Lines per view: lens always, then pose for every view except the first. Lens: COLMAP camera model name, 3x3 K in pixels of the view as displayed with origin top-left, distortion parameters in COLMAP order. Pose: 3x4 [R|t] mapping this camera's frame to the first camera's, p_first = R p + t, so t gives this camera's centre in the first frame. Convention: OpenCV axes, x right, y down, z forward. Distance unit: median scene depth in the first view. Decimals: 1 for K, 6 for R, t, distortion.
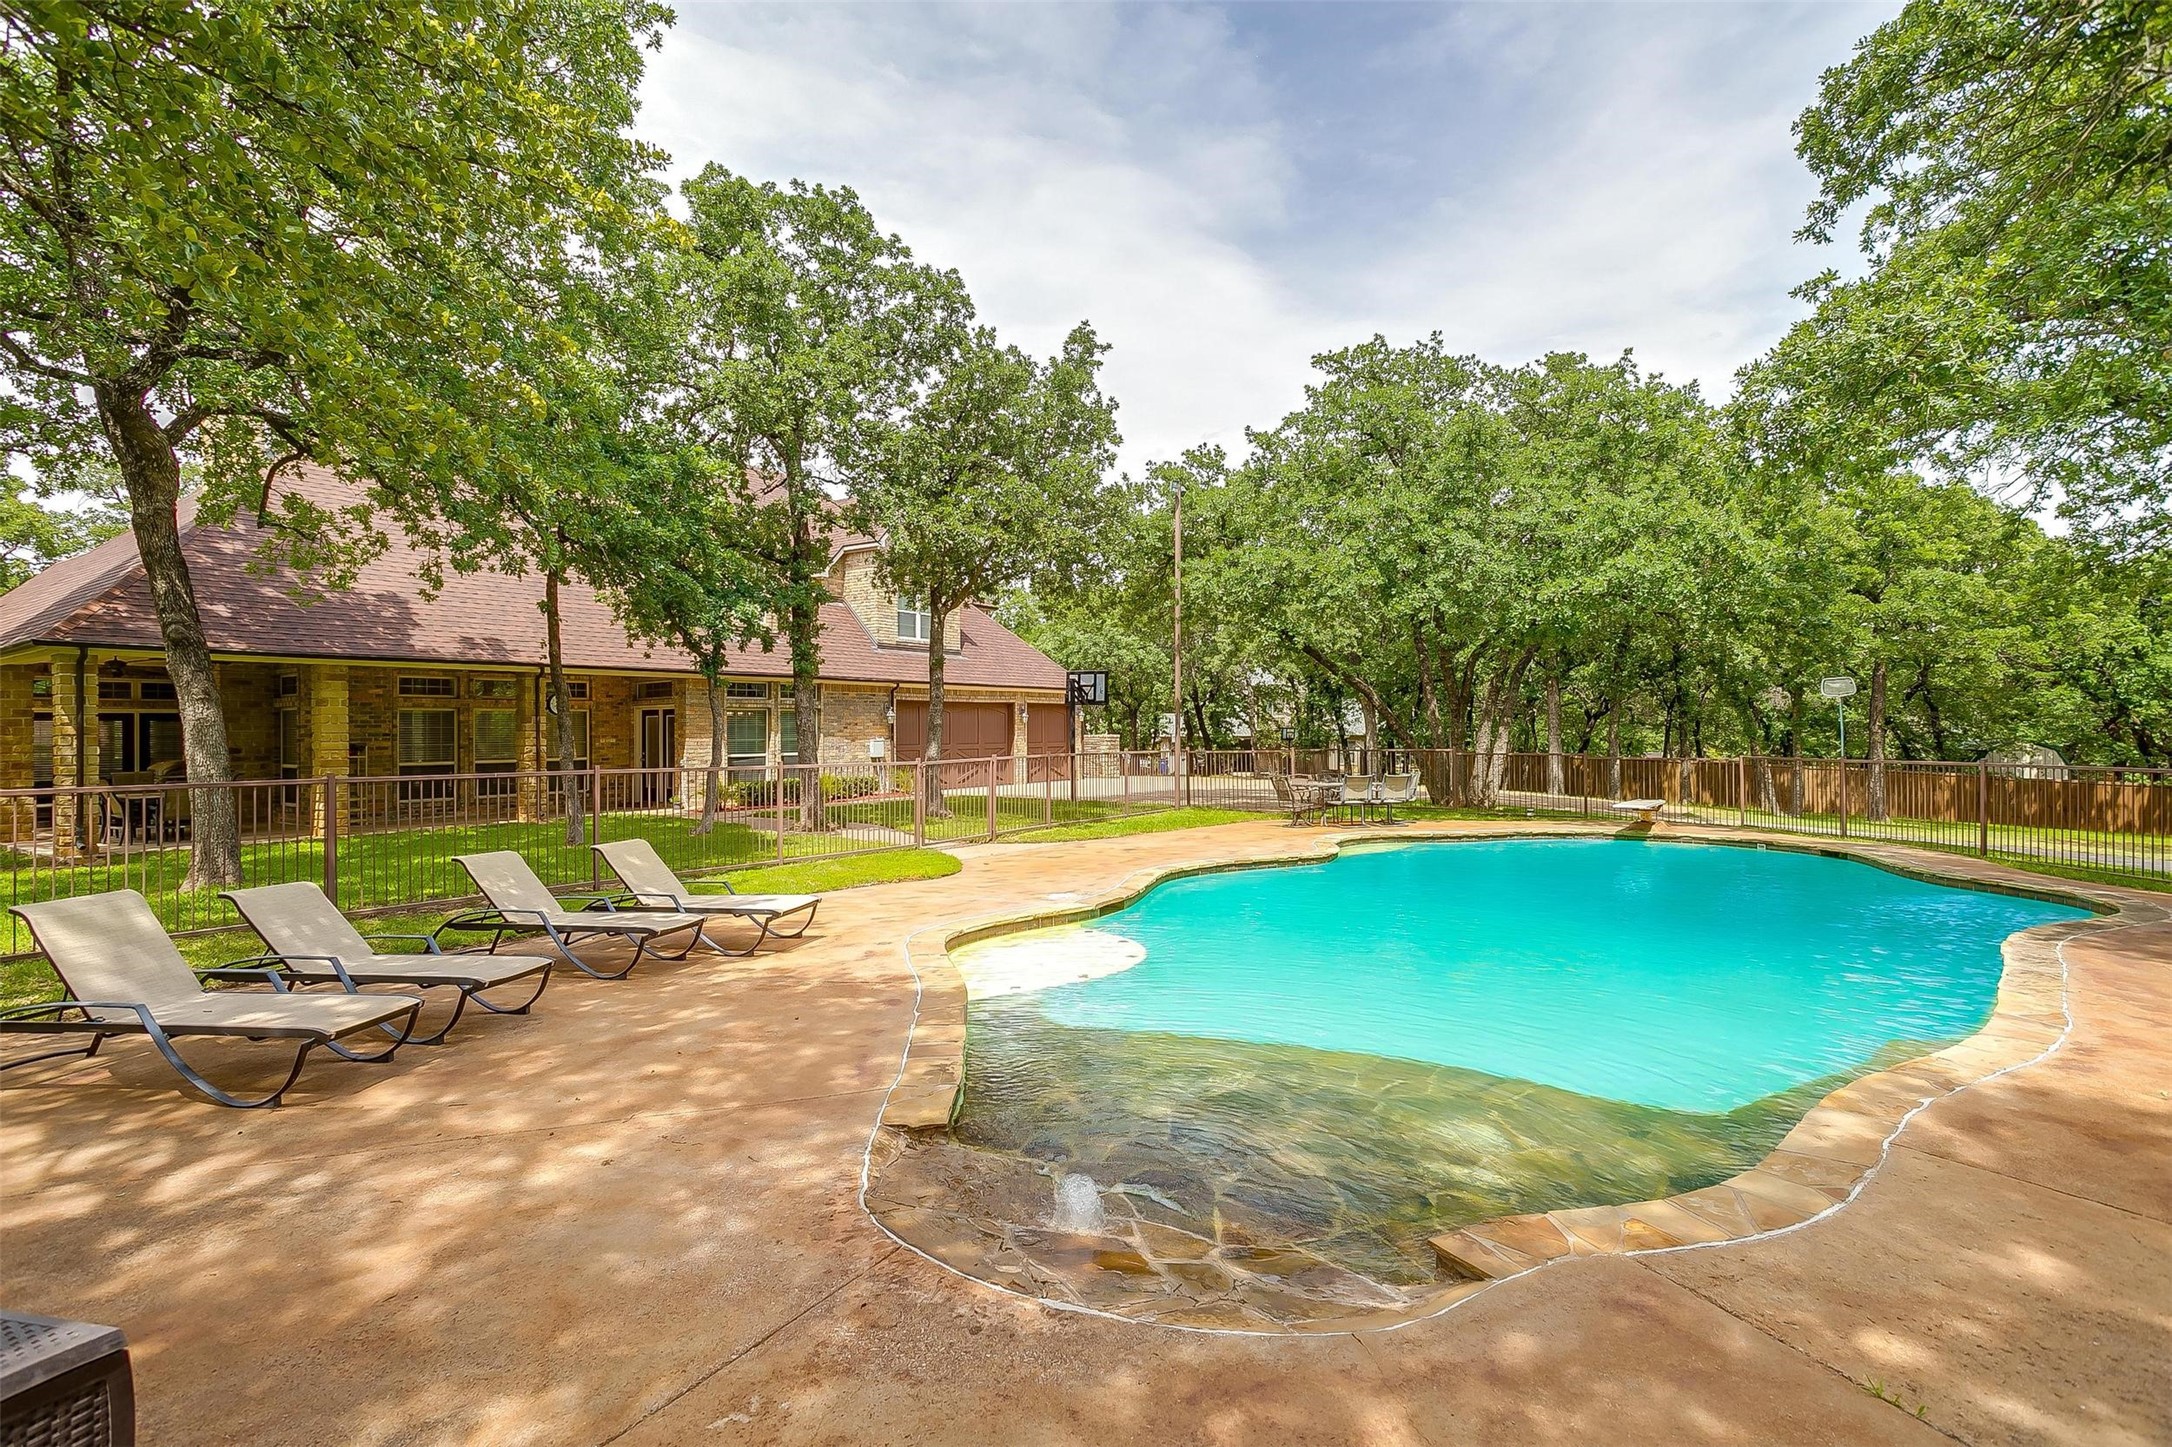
lens RADIAL K [[1065.6, 0, 1089.1], [0, 1065.6, 726.4], [0, 0, 1]] dist [-0.034008, 0.025776]
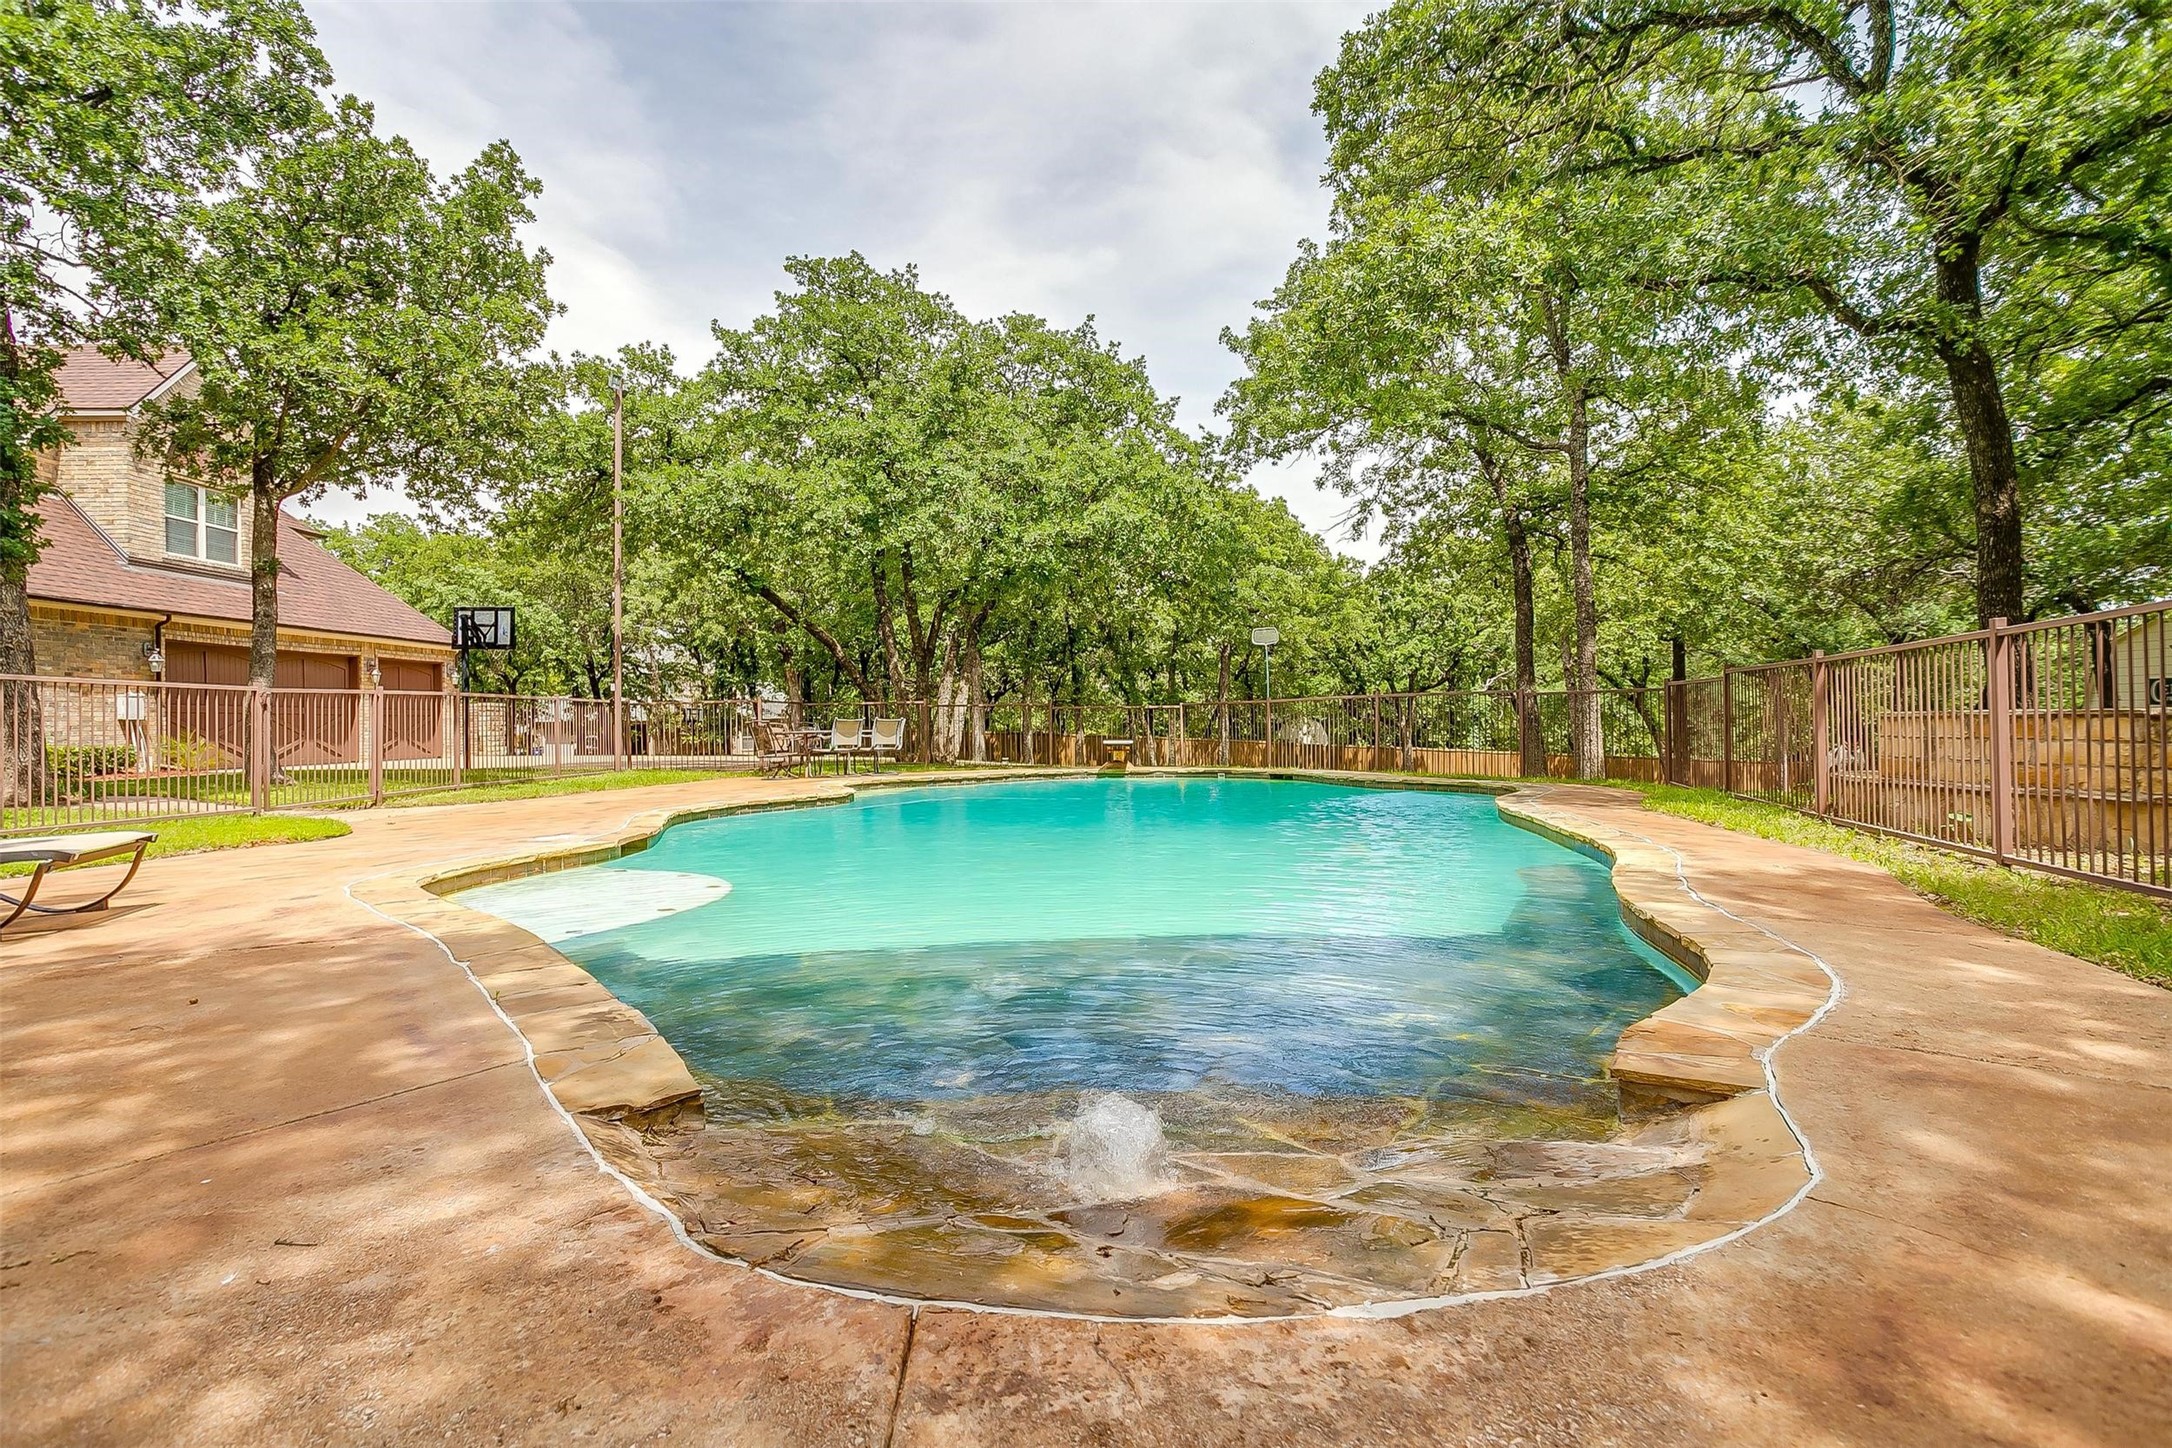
lens RADIAL K [[1065.6, 0, 1089.1], [0, 1065.6, 726.9], [0, 0, 1]] dist [-0.034008, 0.025776]
pose [[0.840116, -0.006062, 0.542374, -0.066269], [0.005955, 0.999980, 0.001952, 0.050586], [-0.542375, 0.001589, 0.840135, 0.117774]]
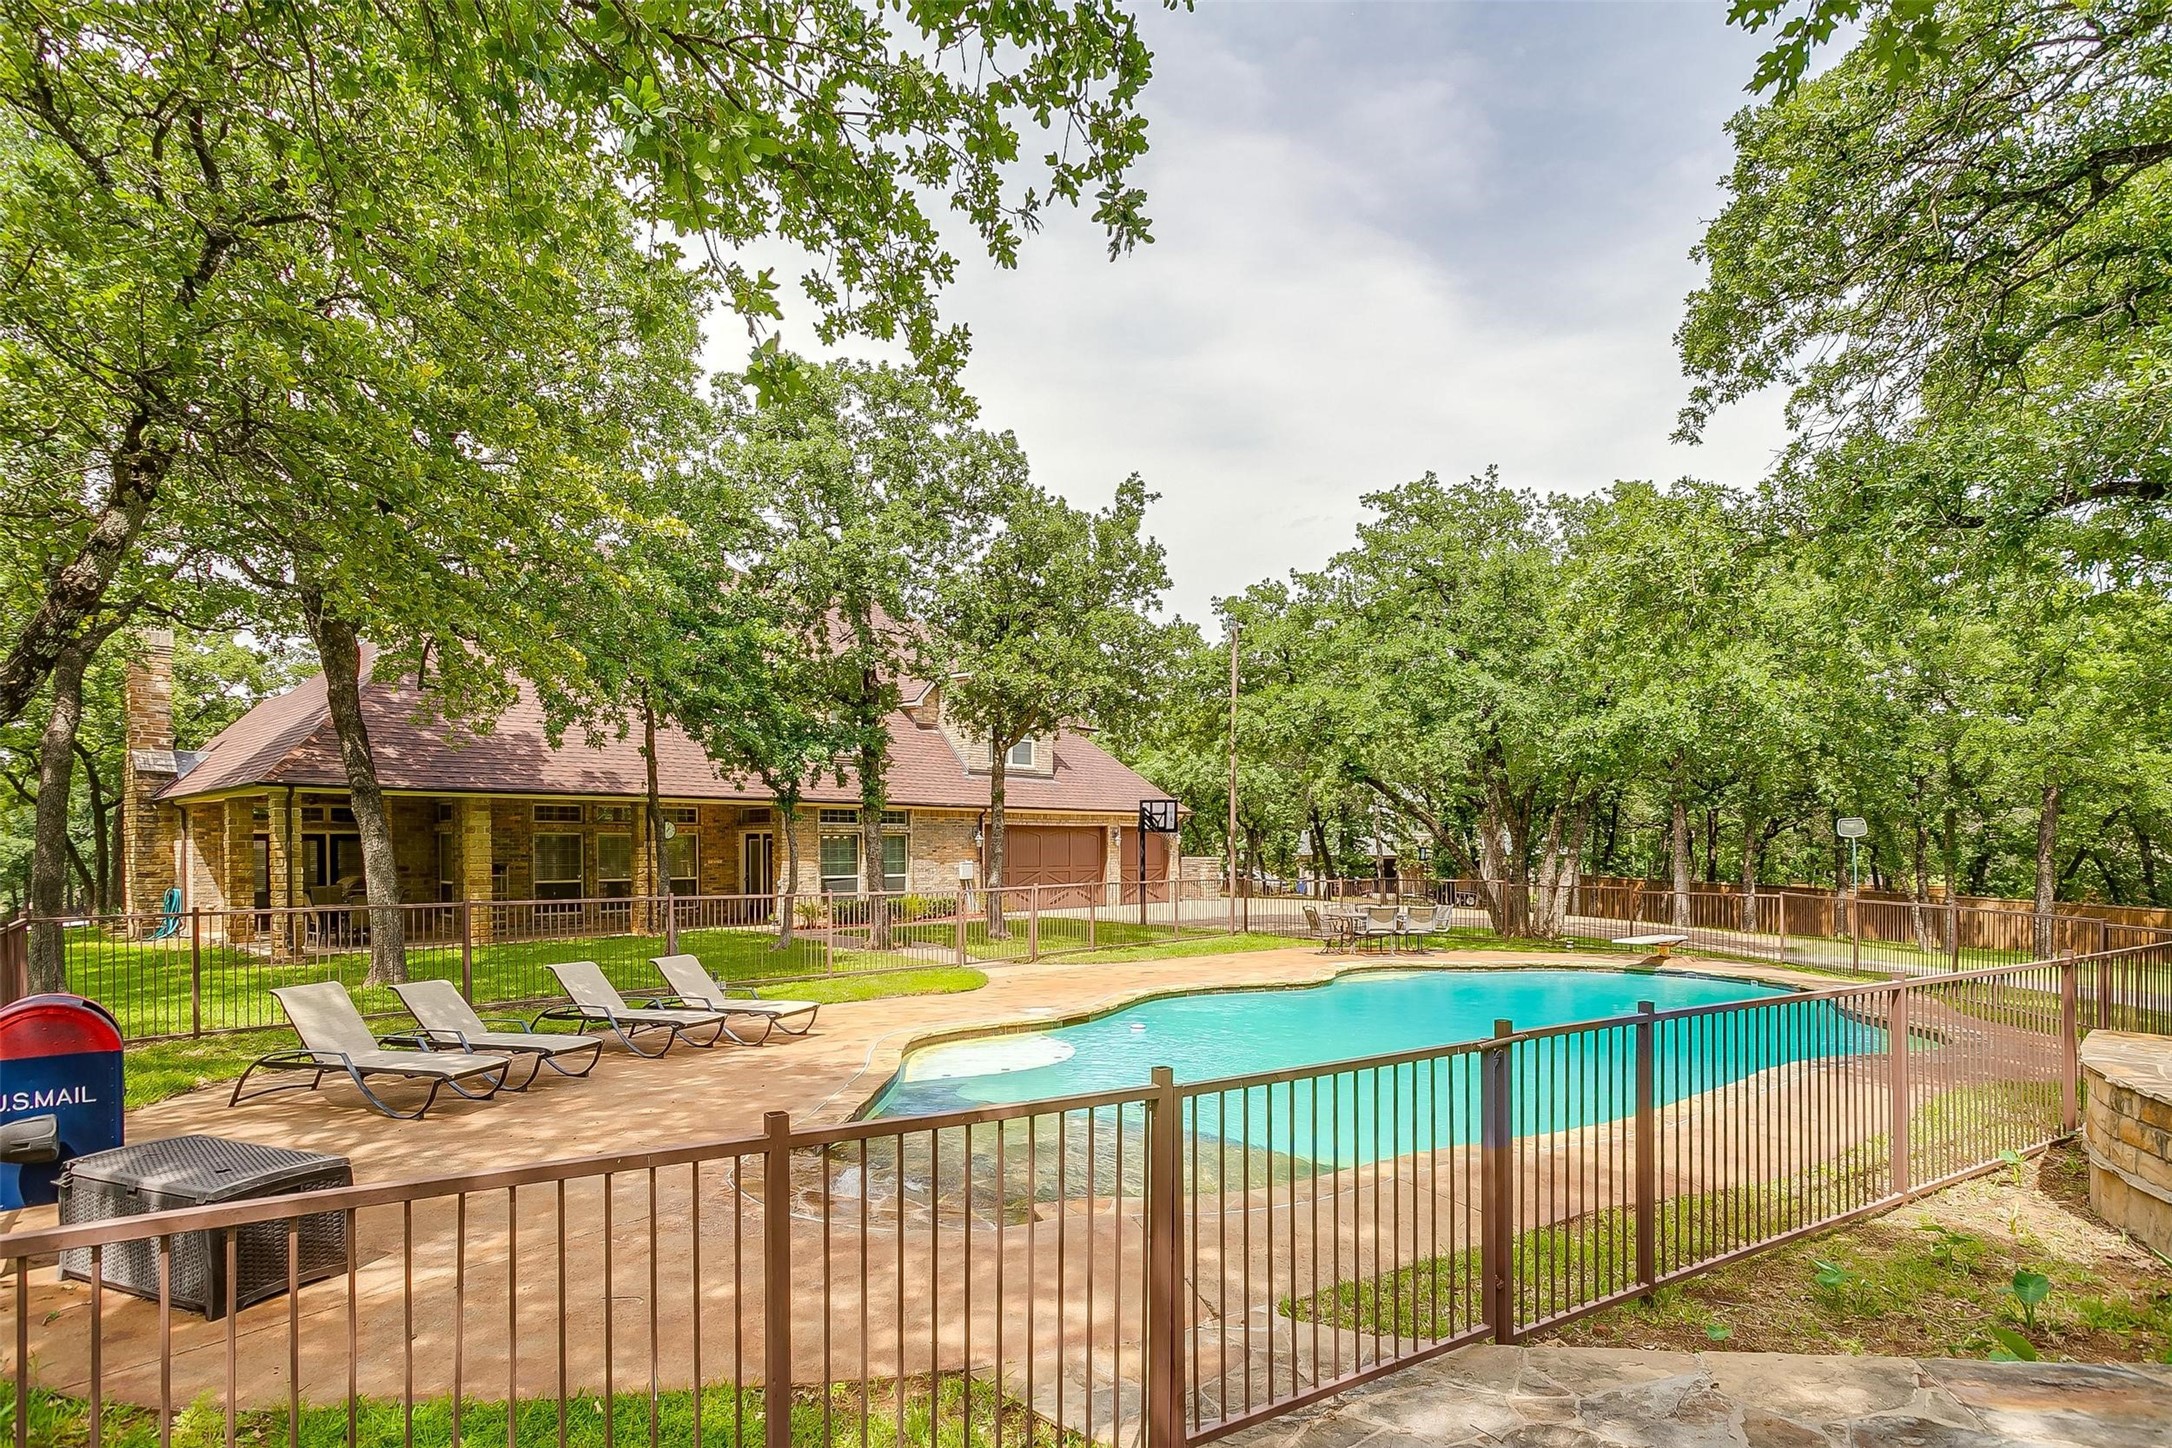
lens RADIAL K [[1161.5, 0, 1121.4], [0, 1161.5, 869.2], [0, 0, 1]] dist [-0.024531, 0.000604]
pose [[0.991971, 0.012252, -0.125874, 0.135263], [-0.008694, 0.999548, 0.028776, -0.020682], [0.126170, -0.027451, 0.991629, -0.158673]]
